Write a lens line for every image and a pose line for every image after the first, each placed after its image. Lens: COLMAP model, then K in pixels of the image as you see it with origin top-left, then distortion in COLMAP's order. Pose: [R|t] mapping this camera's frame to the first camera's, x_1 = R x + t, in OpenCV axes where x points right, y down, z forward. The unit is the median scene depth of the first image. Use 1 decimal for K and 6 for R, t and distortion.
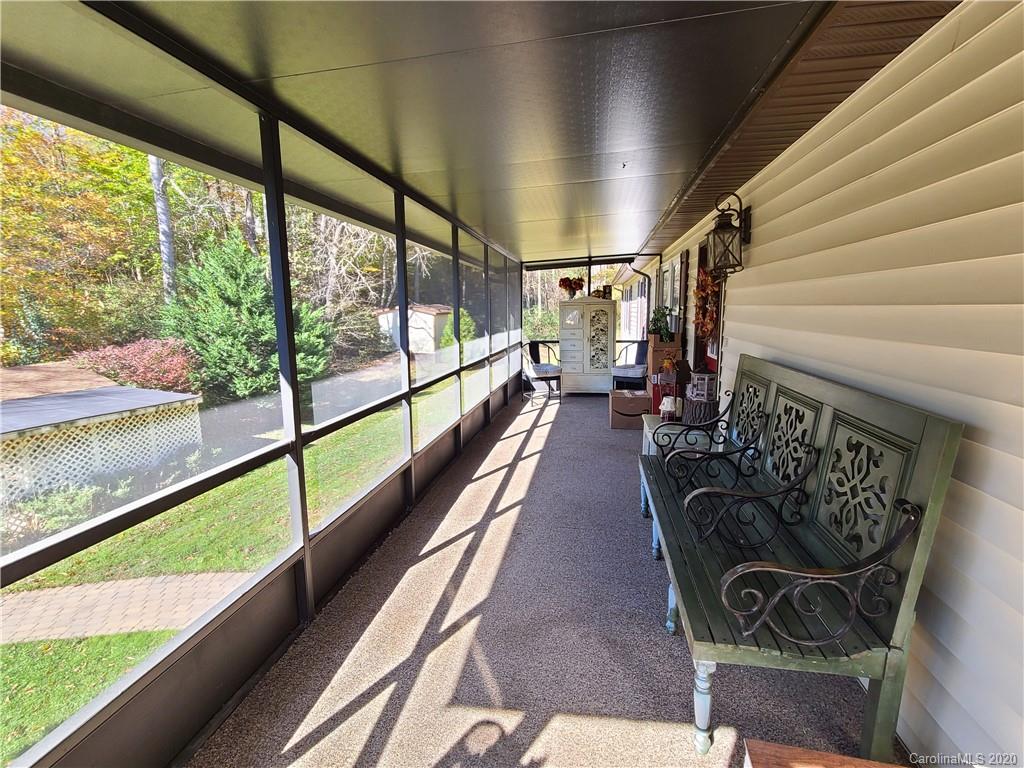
lens RADIAL K [[468.8, 0, 512.6], [0, 468.8, 377.6], [0, 0, 1]] dist [0.002376, -0.001139]
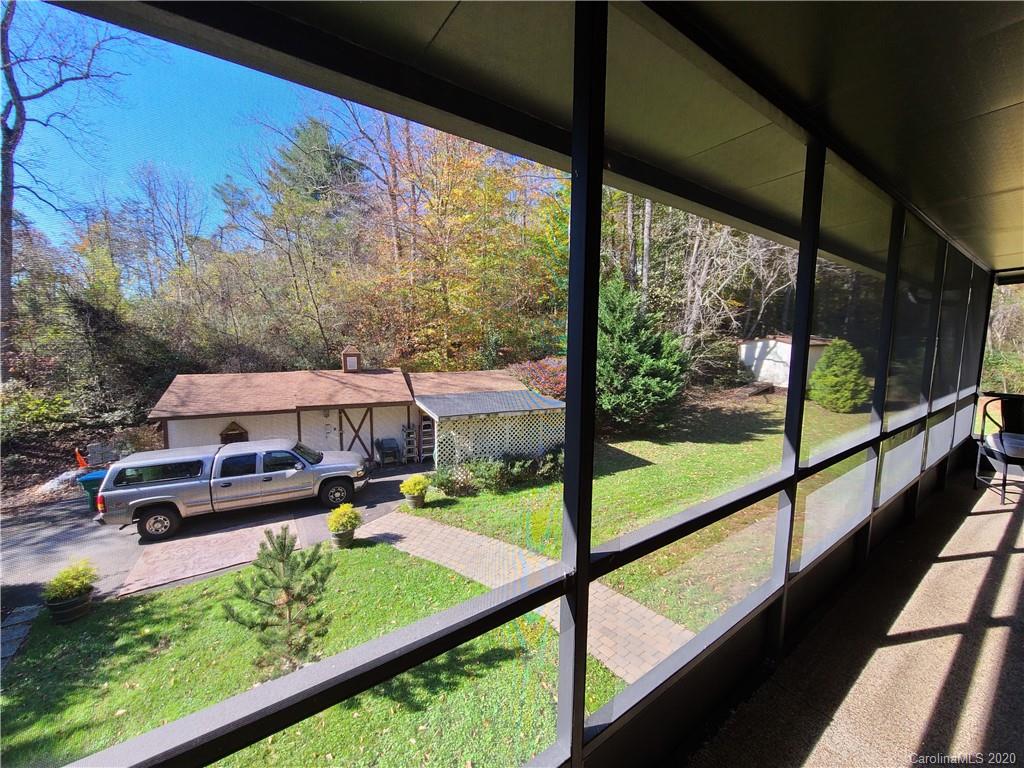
lens RADIAL K [[420.7, 0, 515.3], [0, 420.7, 378.7], [0, 0, 1]] dist [0.005042, -0.000502]
pose [[0.723755, 0.085188, -0.684778, -0.021924], [-0.118014, 0.993011, -0.001199, -0.009724], [0.679890, 0.081682, 0.728751, 0.064998]]
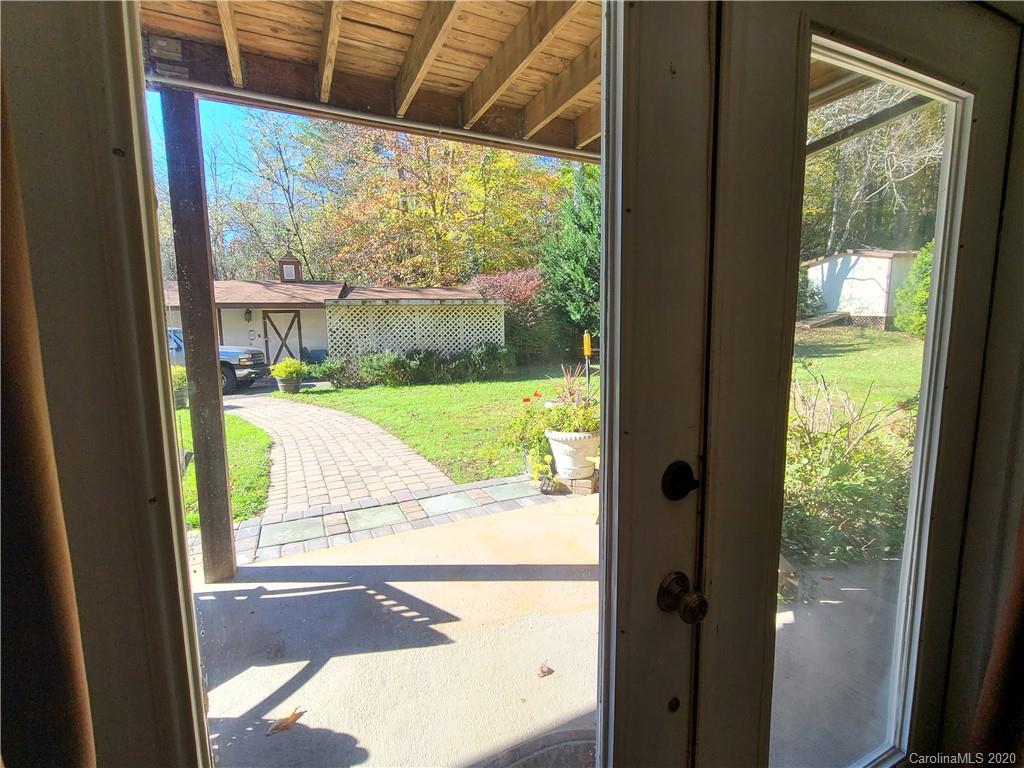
lens RADIAL K [[468.8, 0, 513.4], [0, 468.8, 379.6], [0, 0, 1]] dist [0.002376, -0.001139]
pose [[0.573559, 0.100660, -0.812956, 0.154156], [-0.109457, 0.992939, 0.045721, 0.131337], [0.811819, 0.062761, 0.580527, 0.343071]]
